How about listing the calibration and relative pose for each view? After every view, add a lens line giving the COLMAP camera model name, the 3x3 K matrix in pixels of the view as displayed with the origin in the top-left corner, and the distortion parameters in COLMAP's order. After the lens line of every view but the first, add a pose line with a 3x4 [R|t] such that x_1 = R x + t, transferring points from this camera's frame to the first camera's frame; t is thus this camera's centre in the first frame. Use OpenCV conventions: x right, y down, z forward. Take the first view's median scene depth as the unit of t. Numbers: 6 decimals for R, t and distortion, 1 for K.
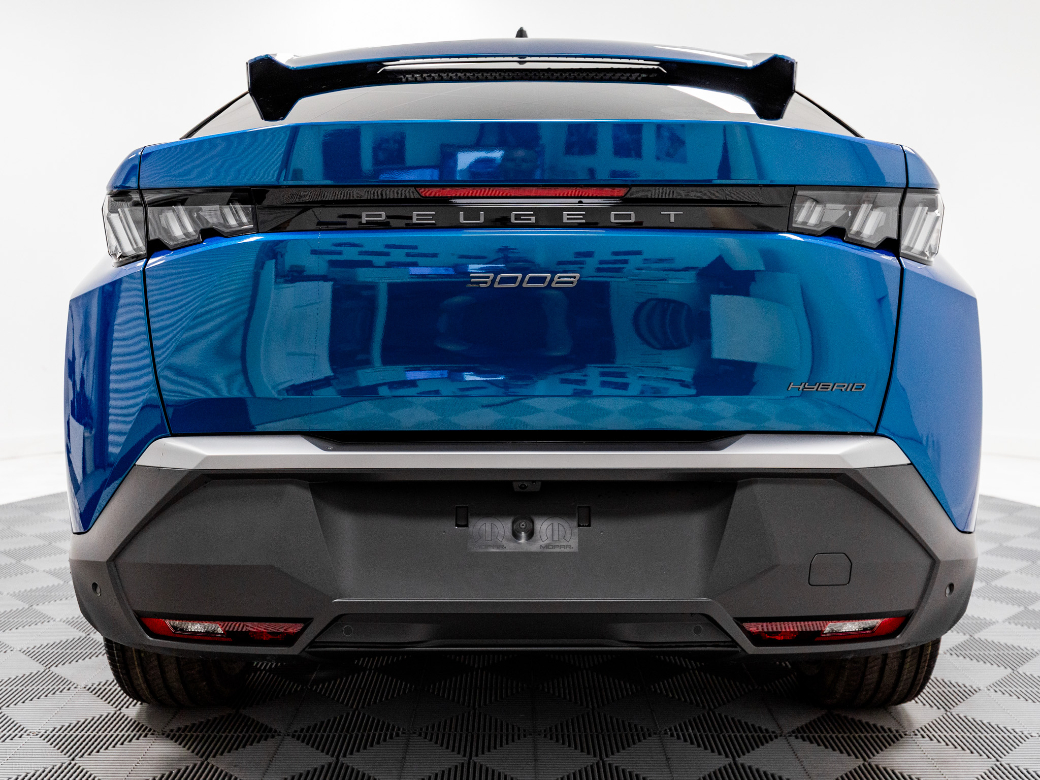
lens RADIAL K [[1127.3, 0, 520.0], [0, 1127.3, 390.0], [0, 0, 1]] dist [-0.015764, -0.005126]
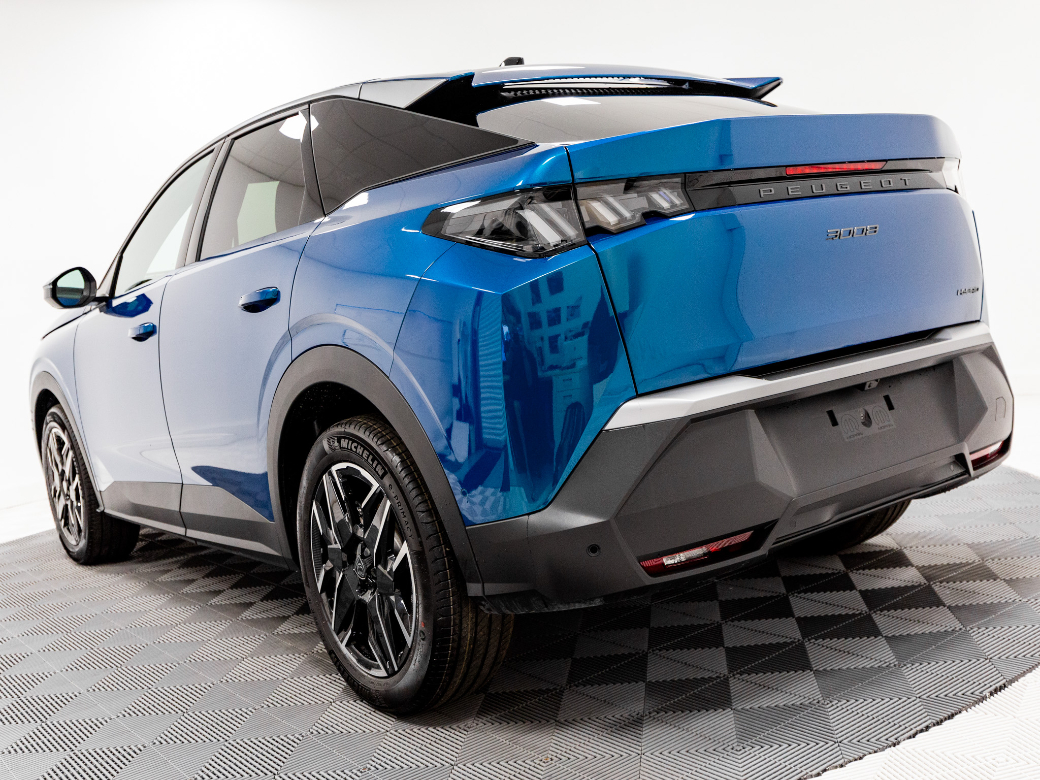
lens RADIAL K [[1104.5, 0, 520.0], [0, 1104.5, 390.0], [0, 0, 1]] dist [-0.004993, -0.003848]
pose [[0.790618, -0.159645, 0.591132, -1.074377], [0.180149, 0.983331, 0.024621, -0.015126], [-0.585209, 0.087026, 0.806199, 0.177133]]
